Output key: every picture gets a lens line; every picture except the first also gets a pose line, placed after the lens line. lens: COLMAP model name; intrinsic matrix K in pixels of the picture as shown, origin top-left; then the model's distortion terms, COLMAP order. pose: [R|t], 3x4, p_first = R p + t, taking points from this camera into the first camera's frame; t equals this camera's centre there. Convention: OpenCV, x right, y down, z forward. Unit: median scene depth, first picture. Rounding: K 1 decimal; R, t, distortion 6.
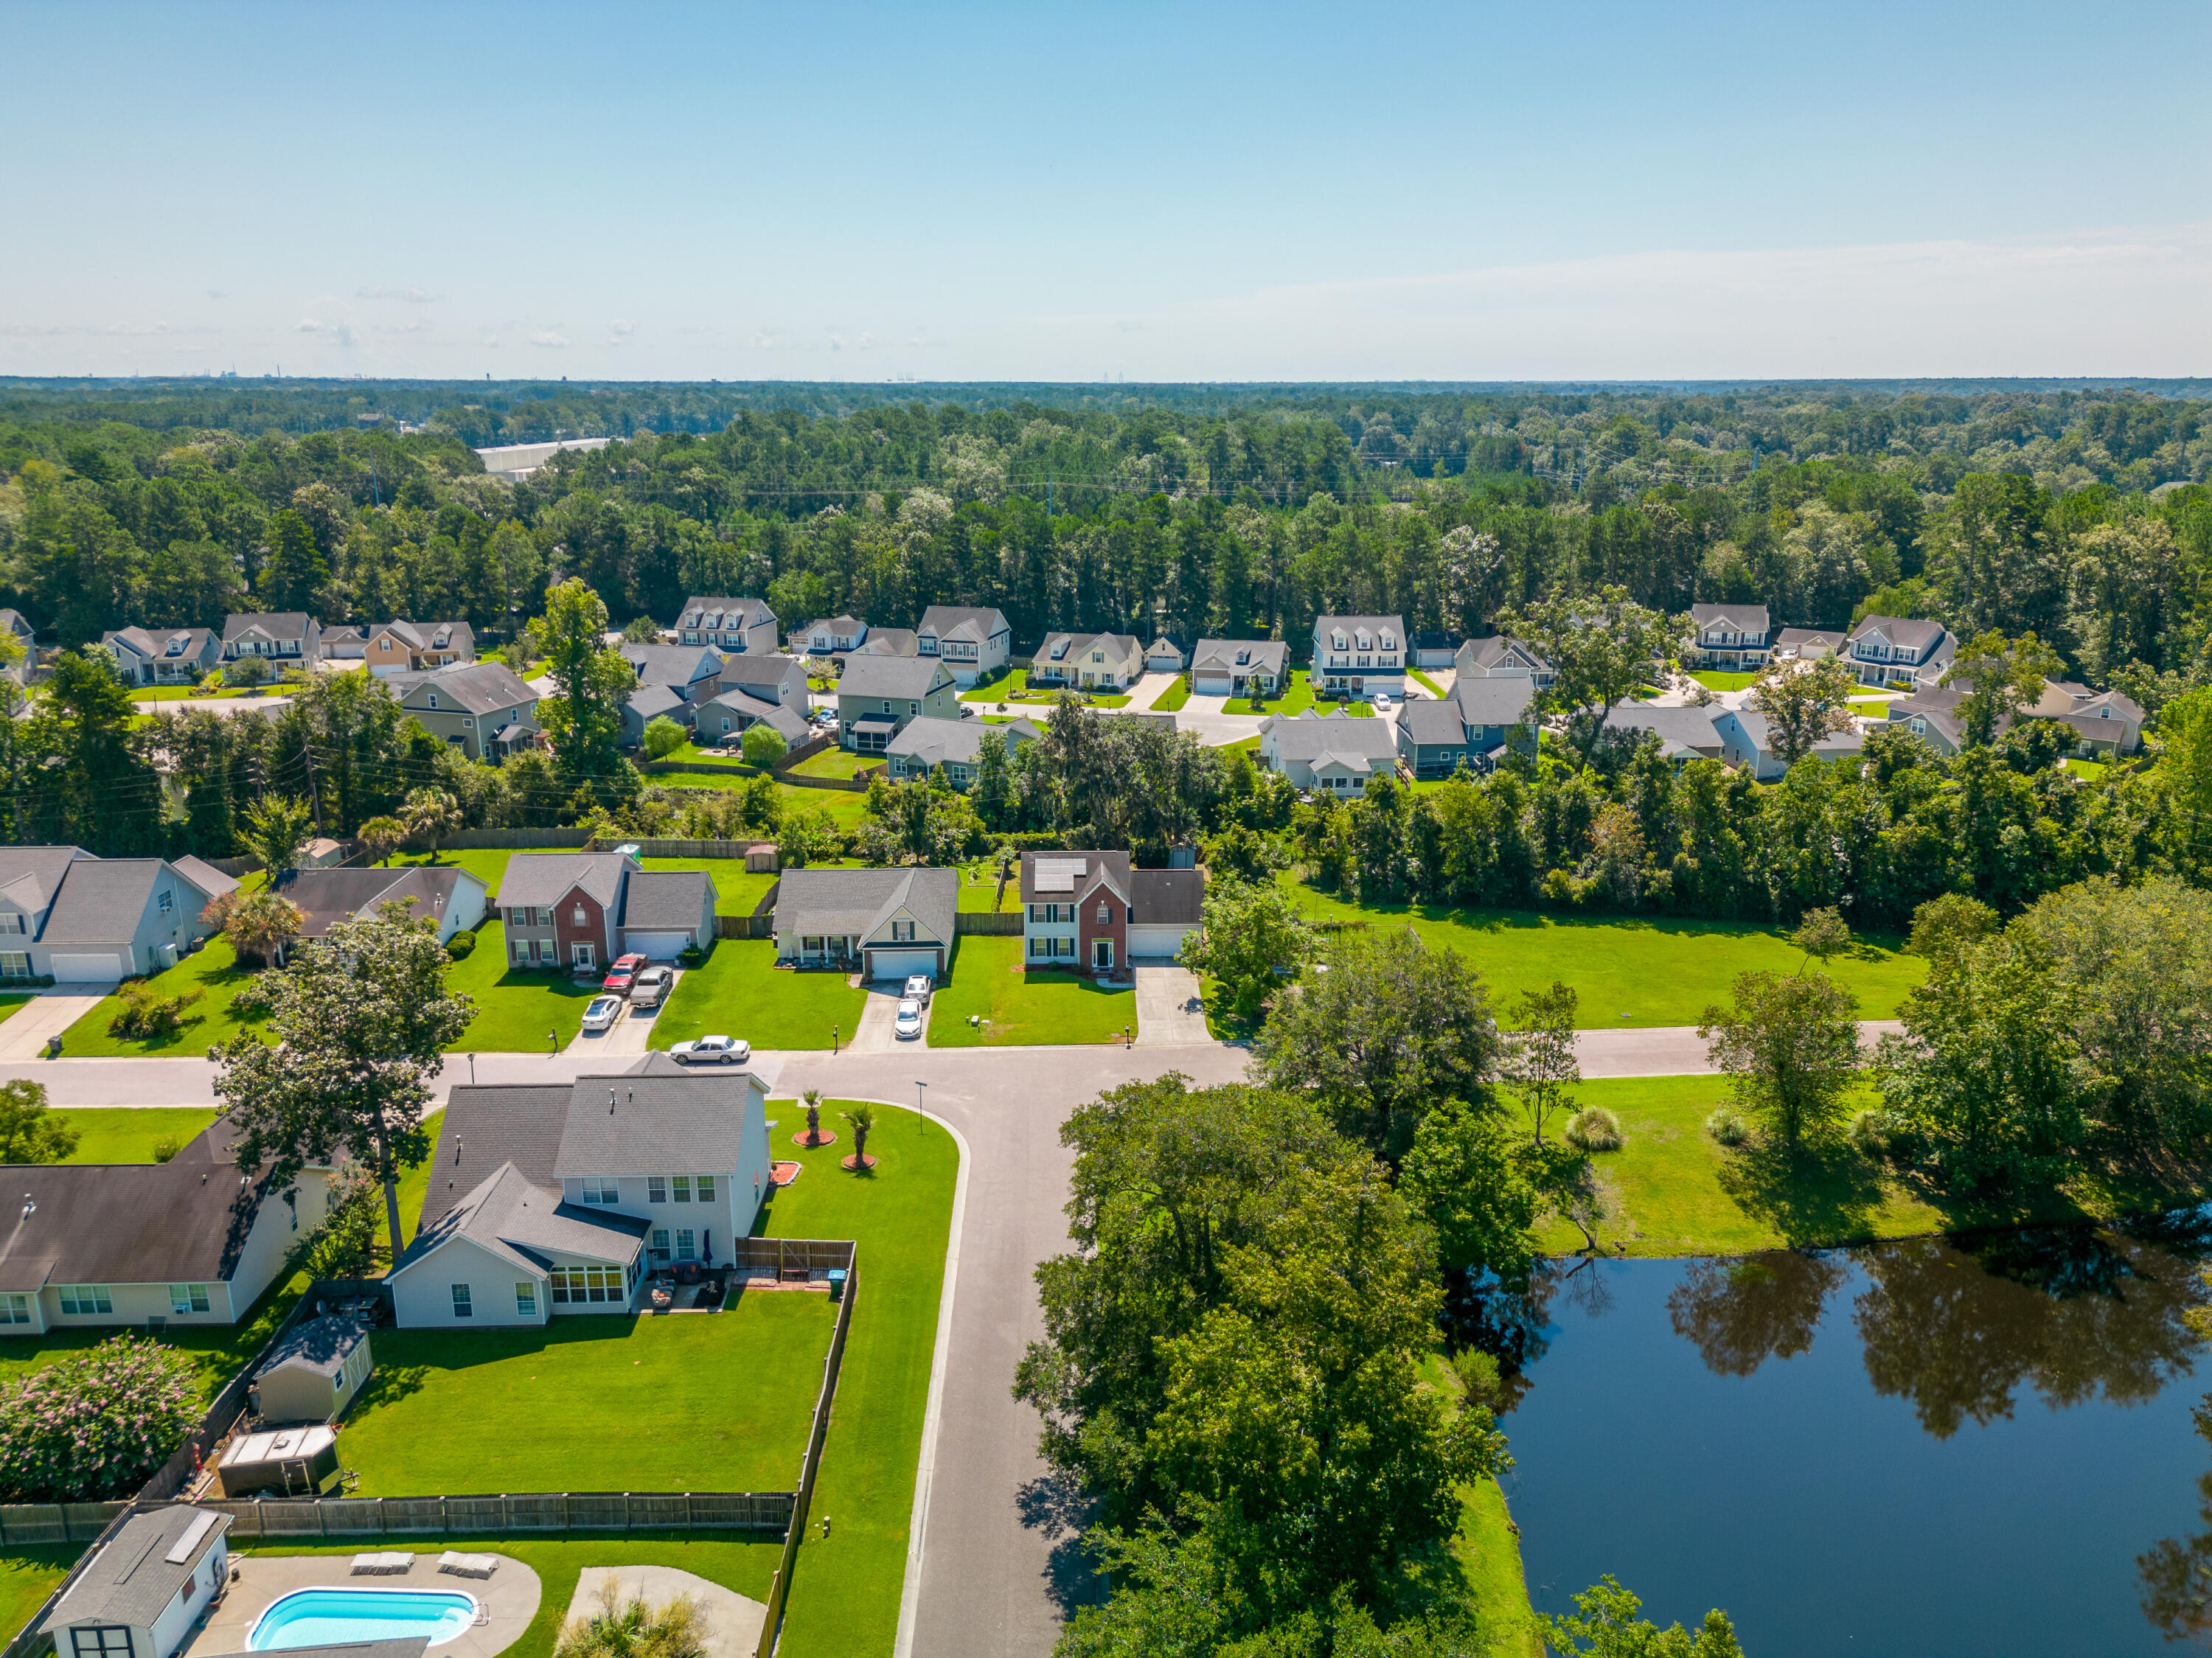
lens RADIAL K [[1562.6, 0, 1106.0], [0, 1562.6, 829.0], [0, 0, 1]] dist [0.082788, -0.096135]
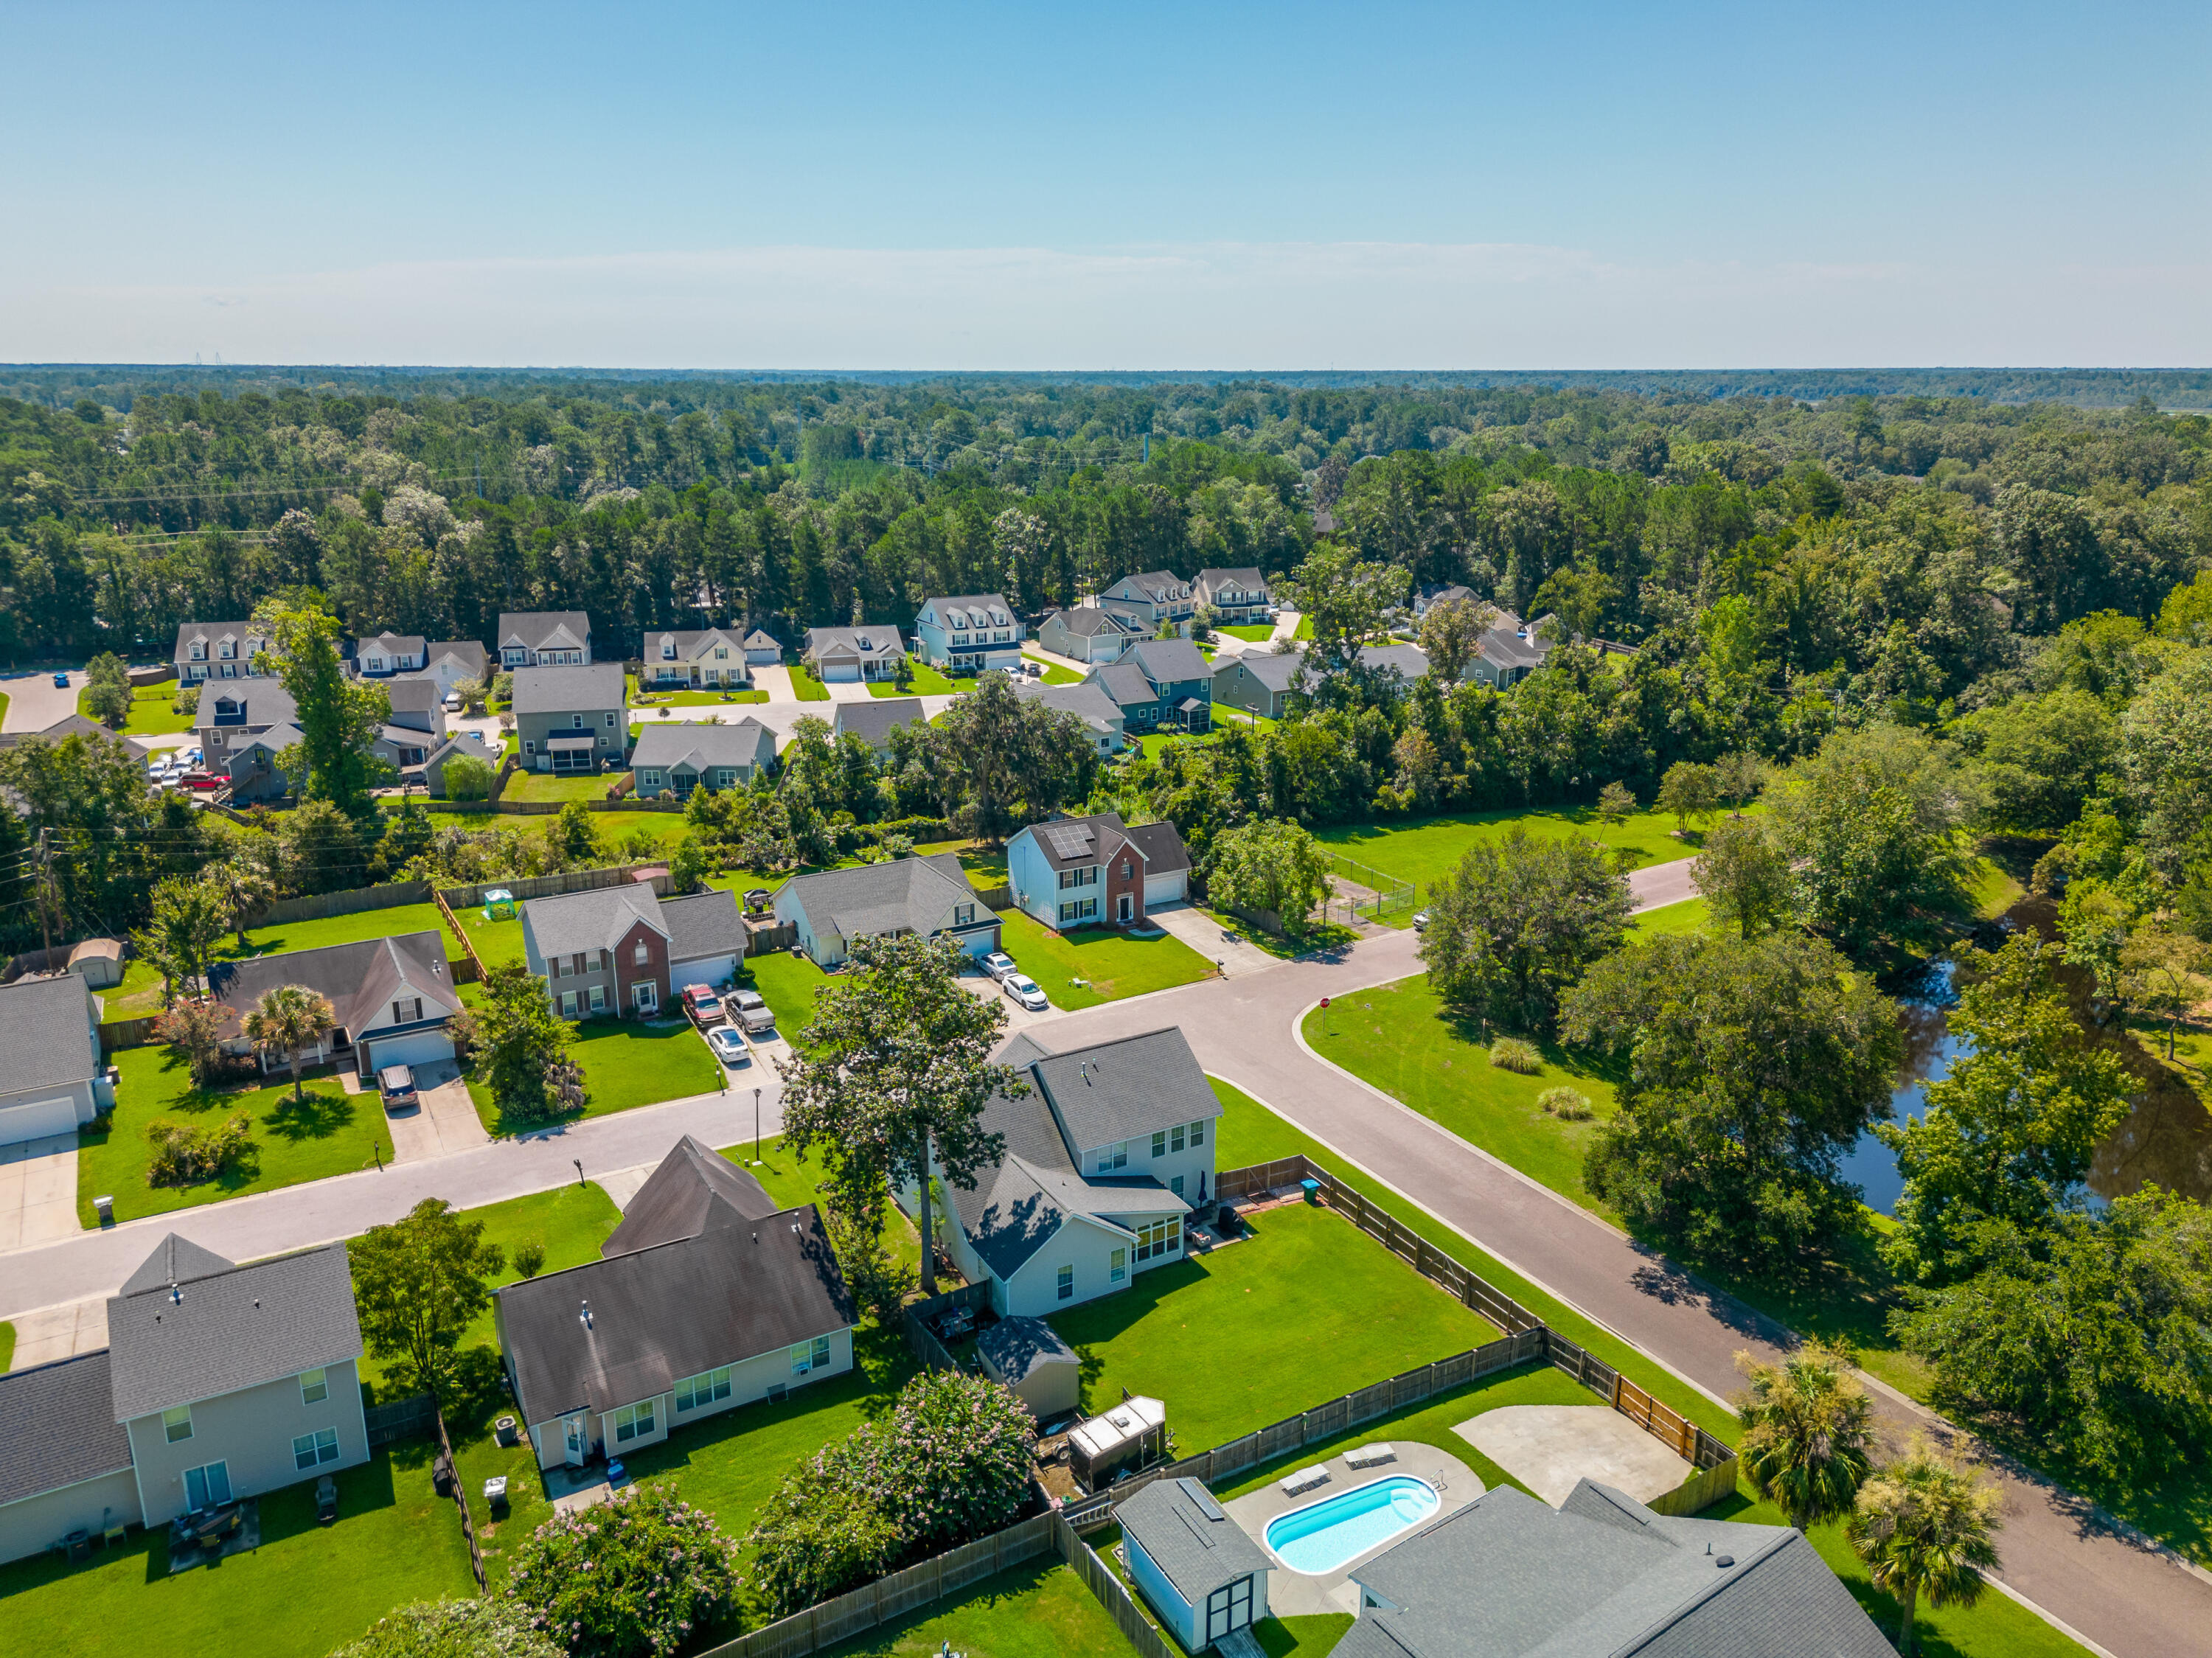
lens RADIAL K [[1568.7, 0, 1106.0], [0, 1568.7, 829.0], [0, 0, 1]] dist [0.080369, -0.094567]
pose [[0.877072, -0.132853, 0.461621, -0.477698], [0.129858, 0.990788, 0.038418, -0.016107], [-0.462473, 0.026250, 0.886245, 0.045825]]
